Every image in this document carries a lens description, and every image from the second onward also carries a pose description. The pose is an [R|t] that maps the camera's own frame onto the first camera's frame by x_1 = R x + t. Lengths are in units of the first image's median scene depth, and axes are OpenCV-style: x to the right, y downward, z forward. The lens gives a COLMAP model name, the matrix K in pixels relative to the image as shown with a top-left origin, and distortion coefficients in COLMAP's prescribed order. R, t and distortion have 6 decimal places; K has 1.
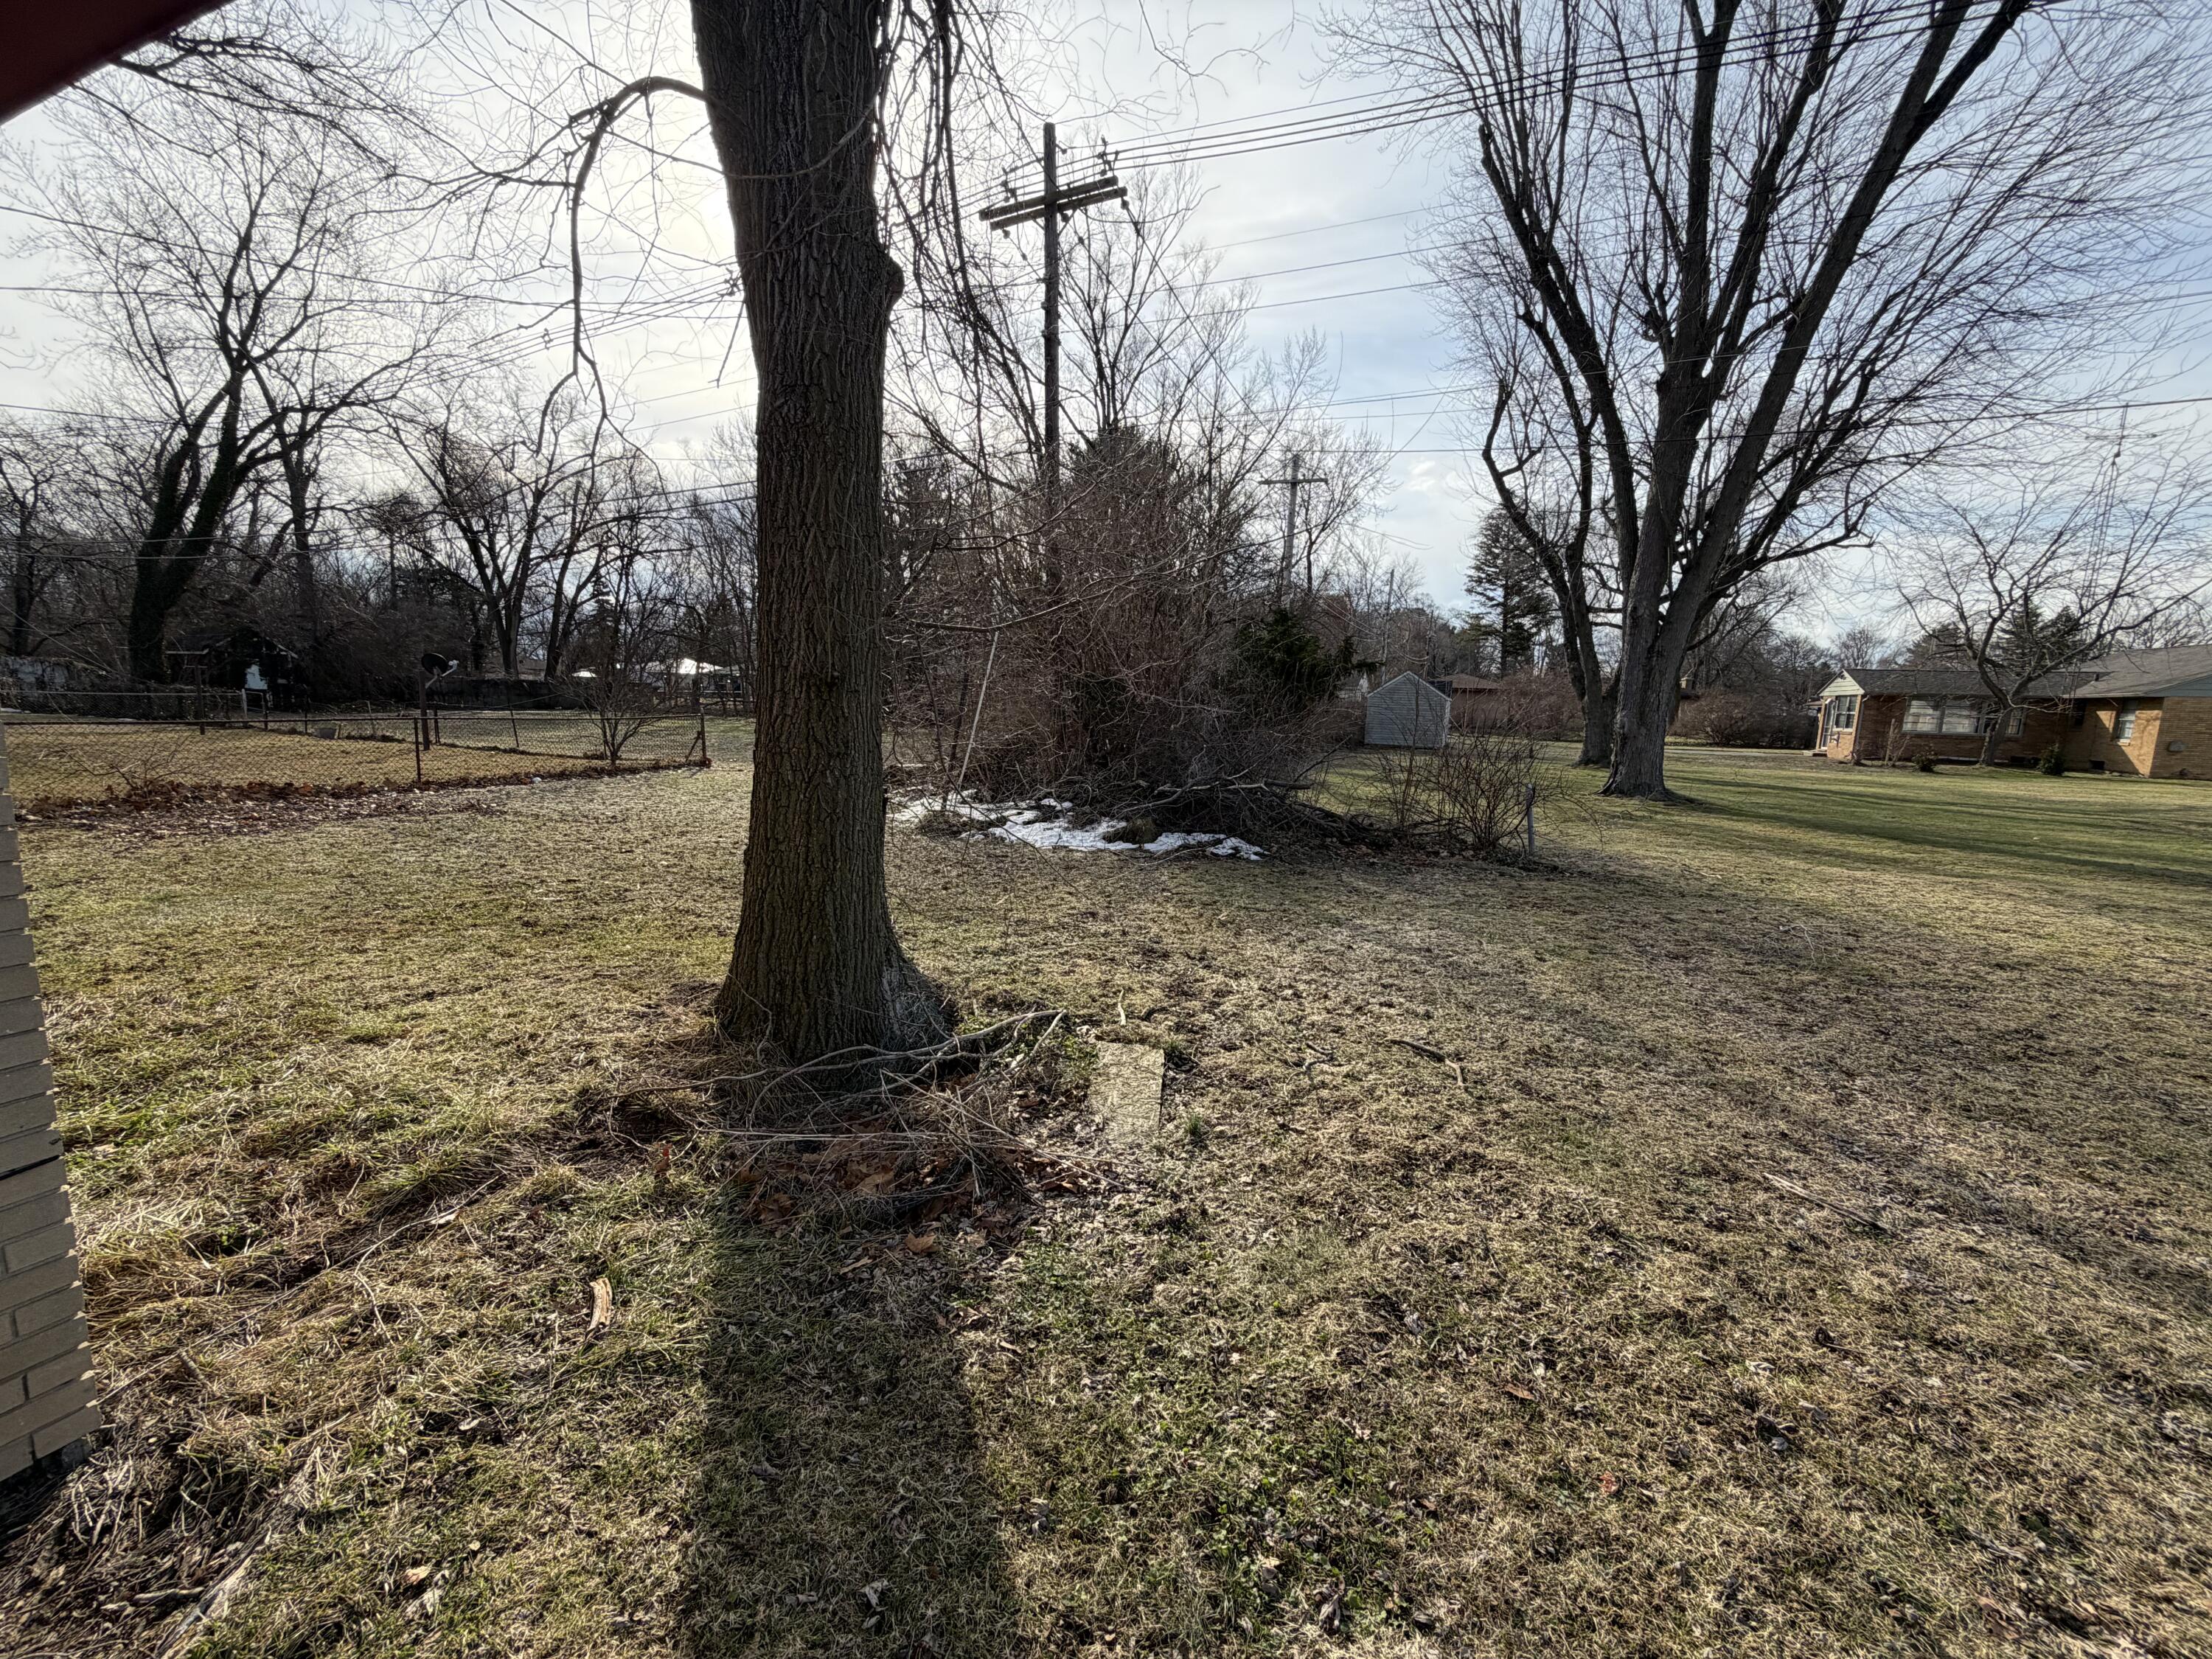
lens RADIAL K [[879.5, 0, 1098.3], [0, 879.5, 832.1], [0, 0, 1]] dist [0.001040, -0.000158]
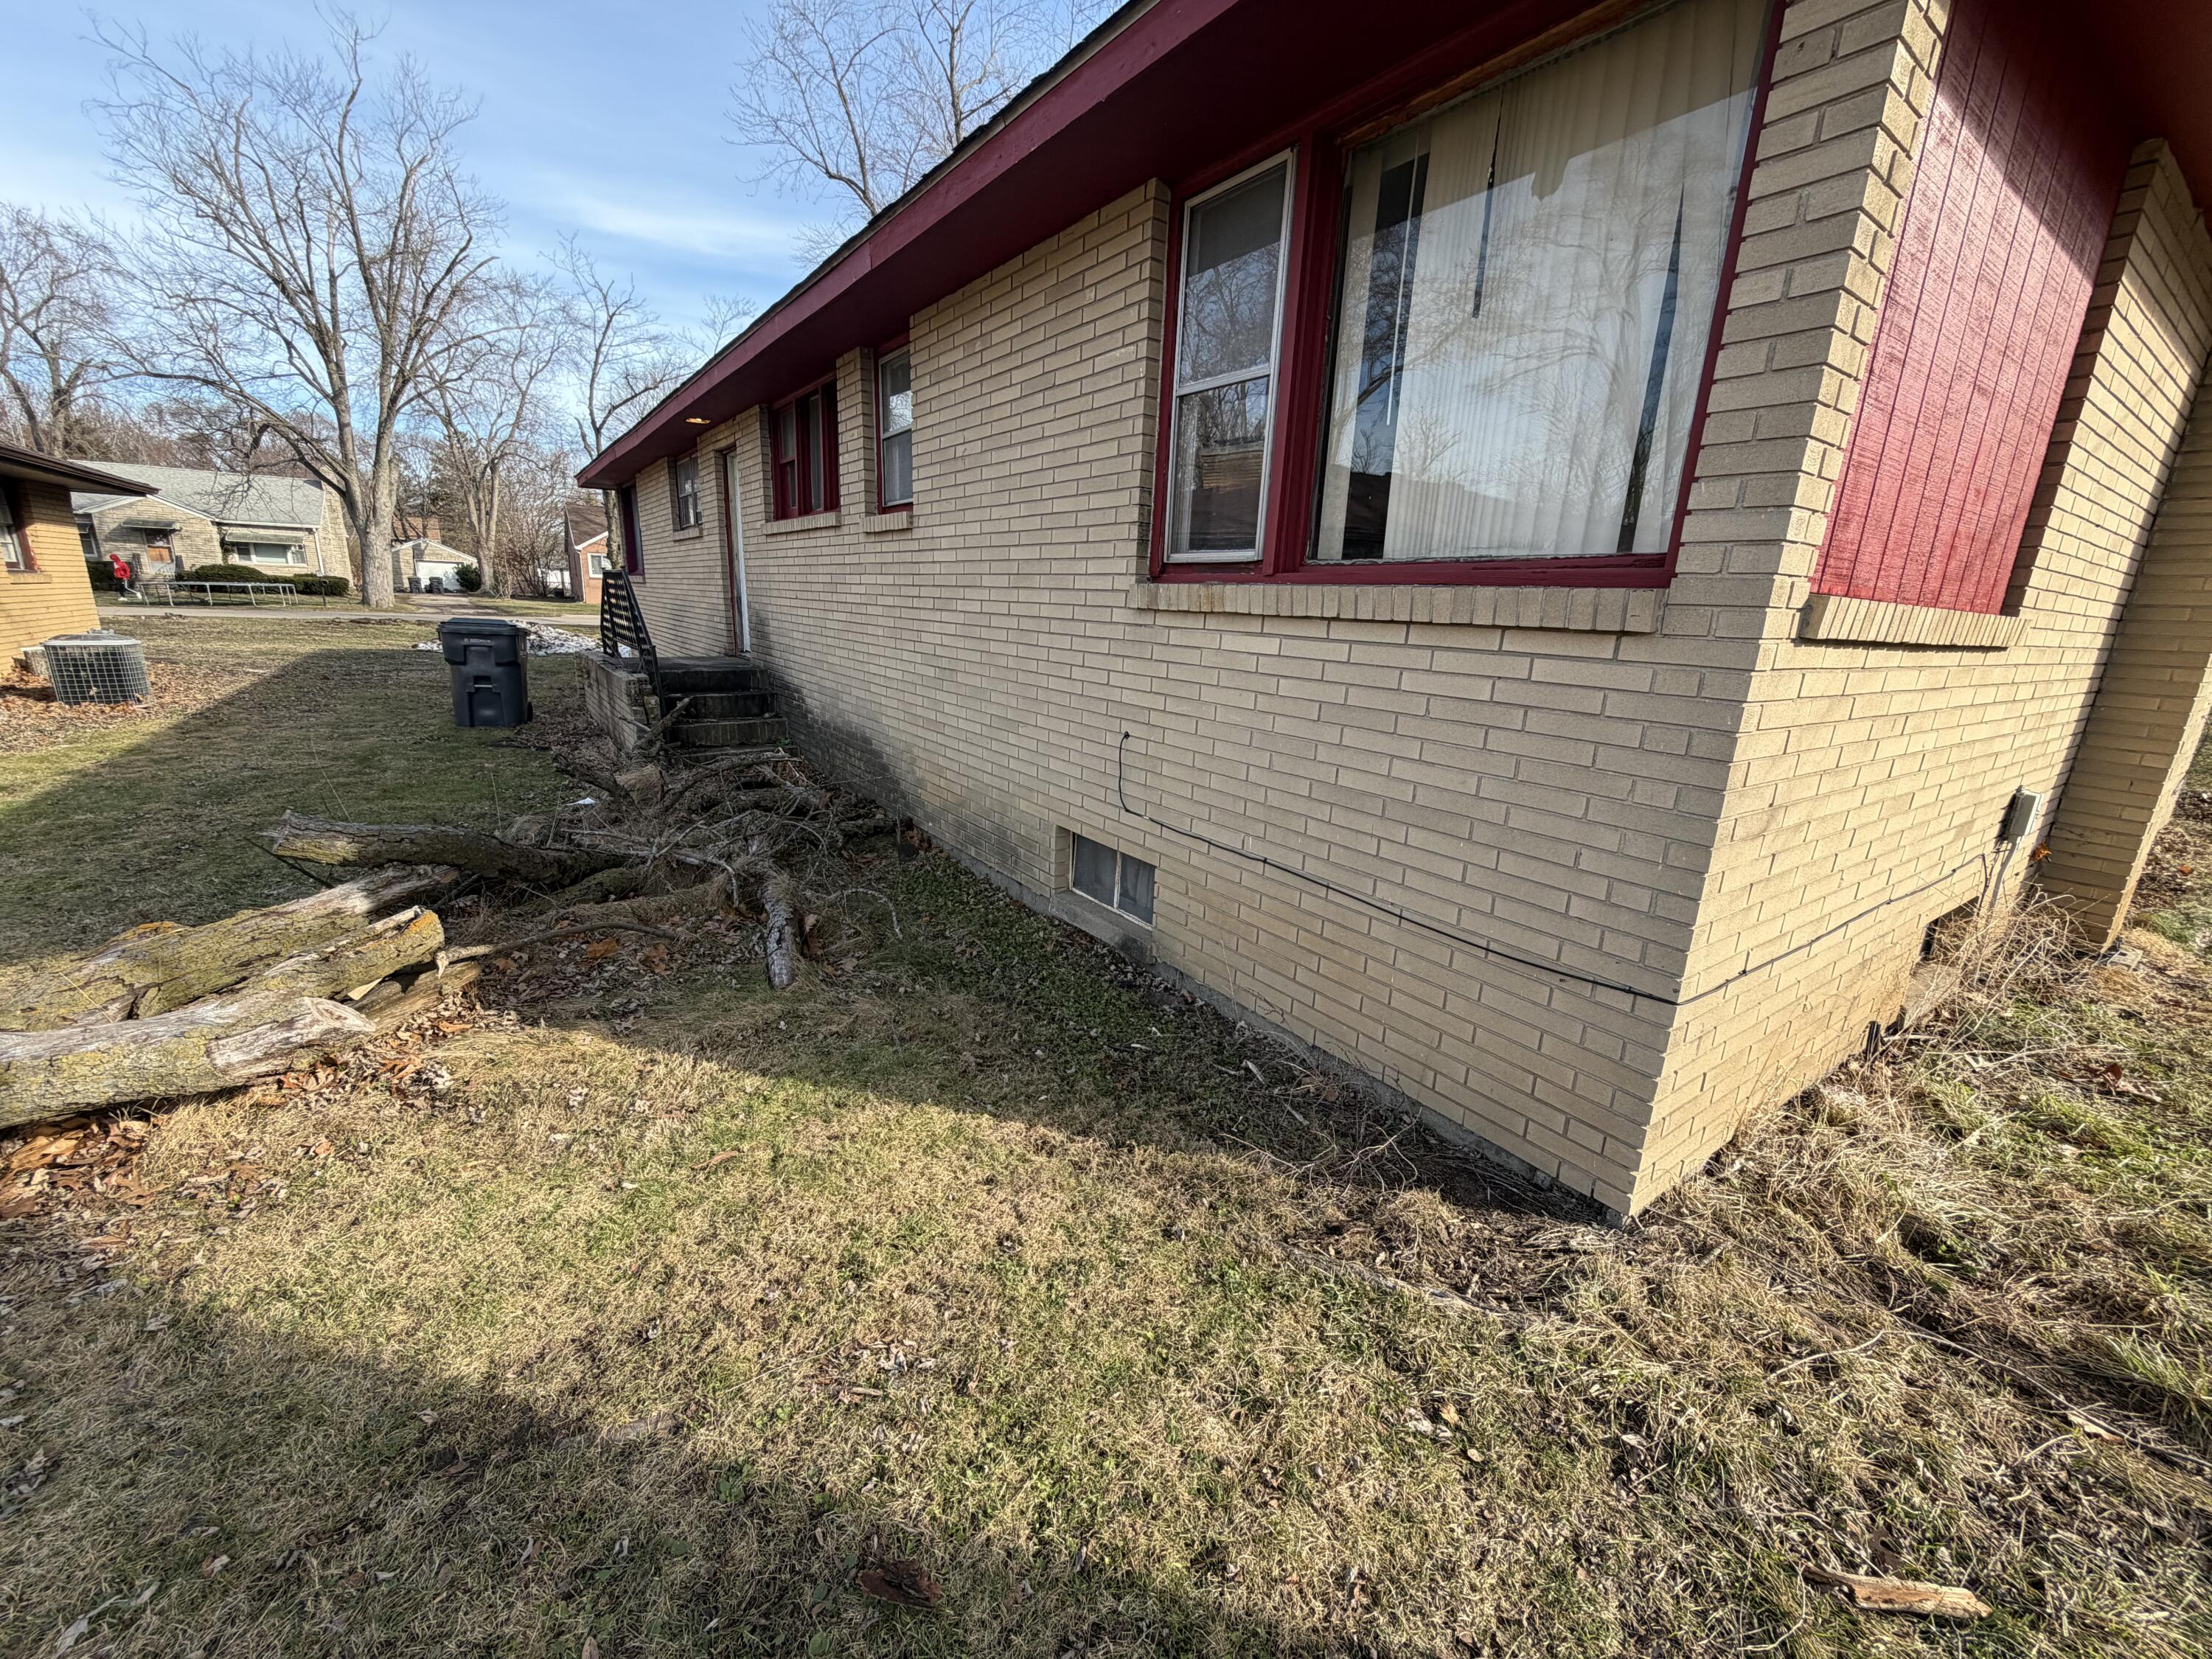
lens RADIAL K [[879.5, 0, 1098.3], [0, 879.5, 832.1], [0, 0, 1]] dist [0.001040, -0.000158]
pose [[-0.527801, 0.162741, -0.833631, 0.213356], [-0.184016, 0.936252, 0.299282, -0.070738], [0.829195, 0.311363, -0.464208, 0.772651]]
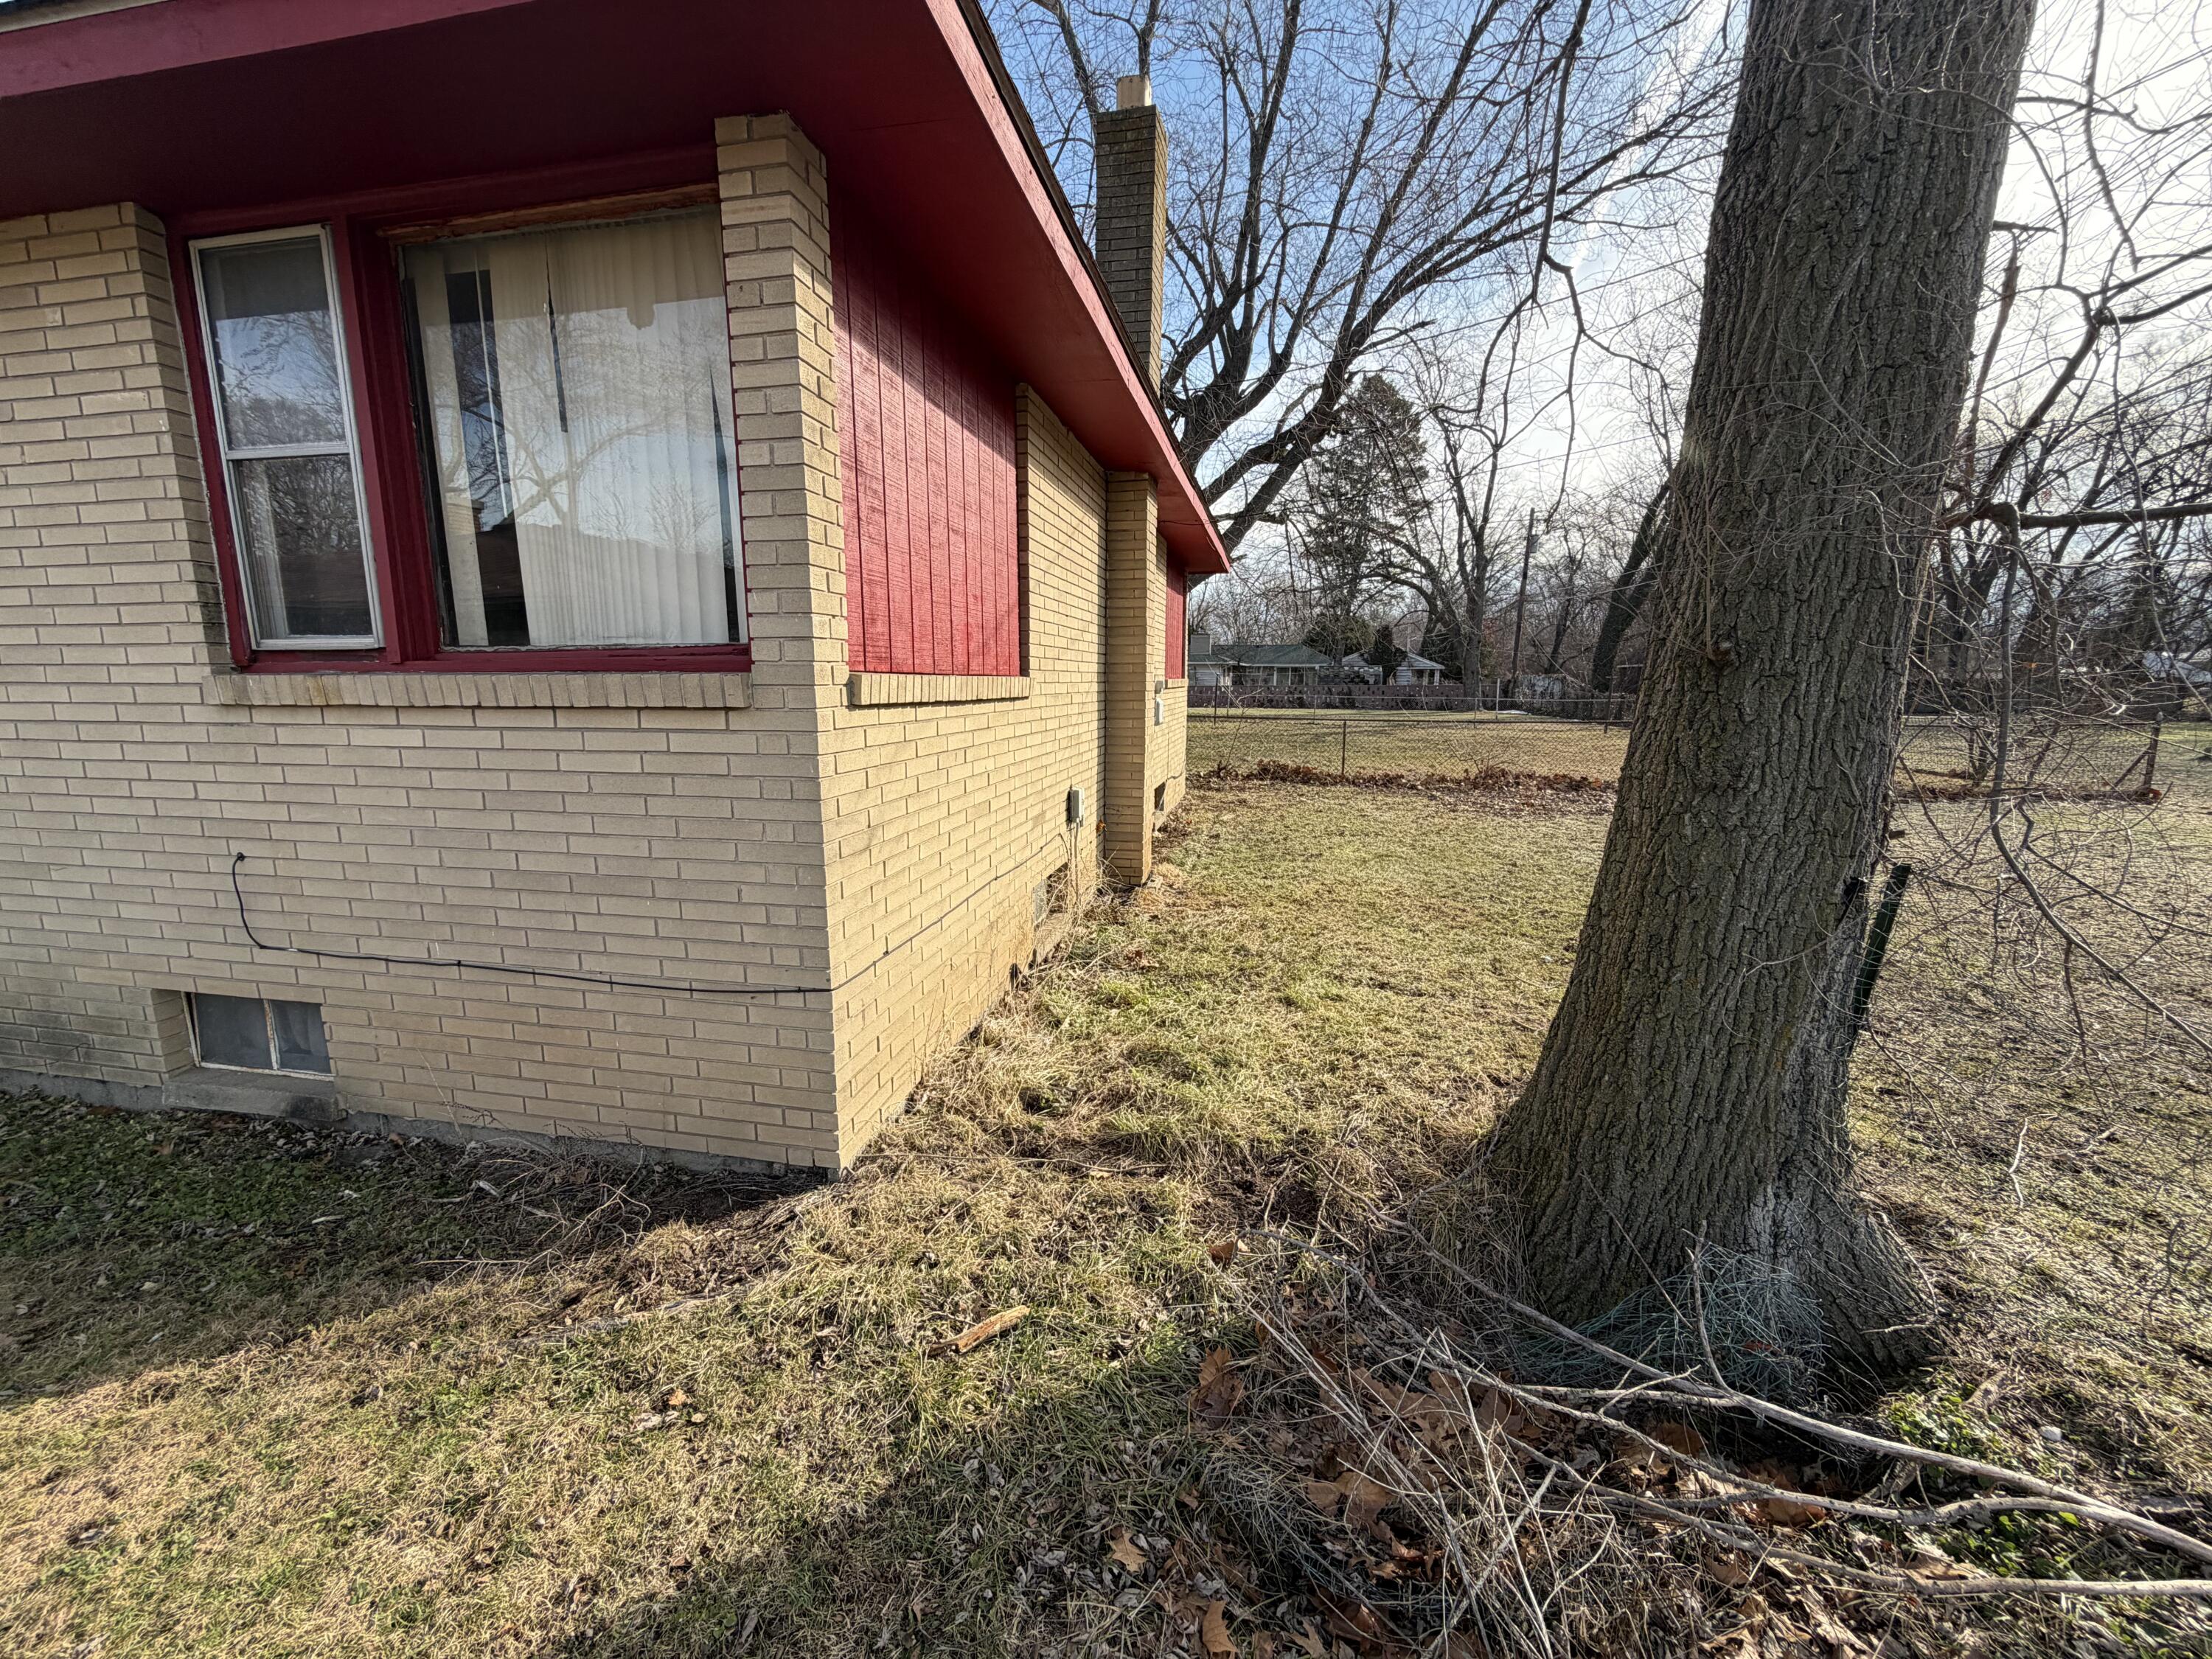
lens RADIAL K [[879.5, 0, 1098.3], [0, 879.5, 832.1], [0, 0, 1]] dist [0.001040, -0.000158]
pose [[0.197480, 0.135210, -0.970938, 0.372204], [-0.139814, 0.984202, 0.108620, -0.137142], [0.970285, 0.114300, 0.213265, 1.024050]]
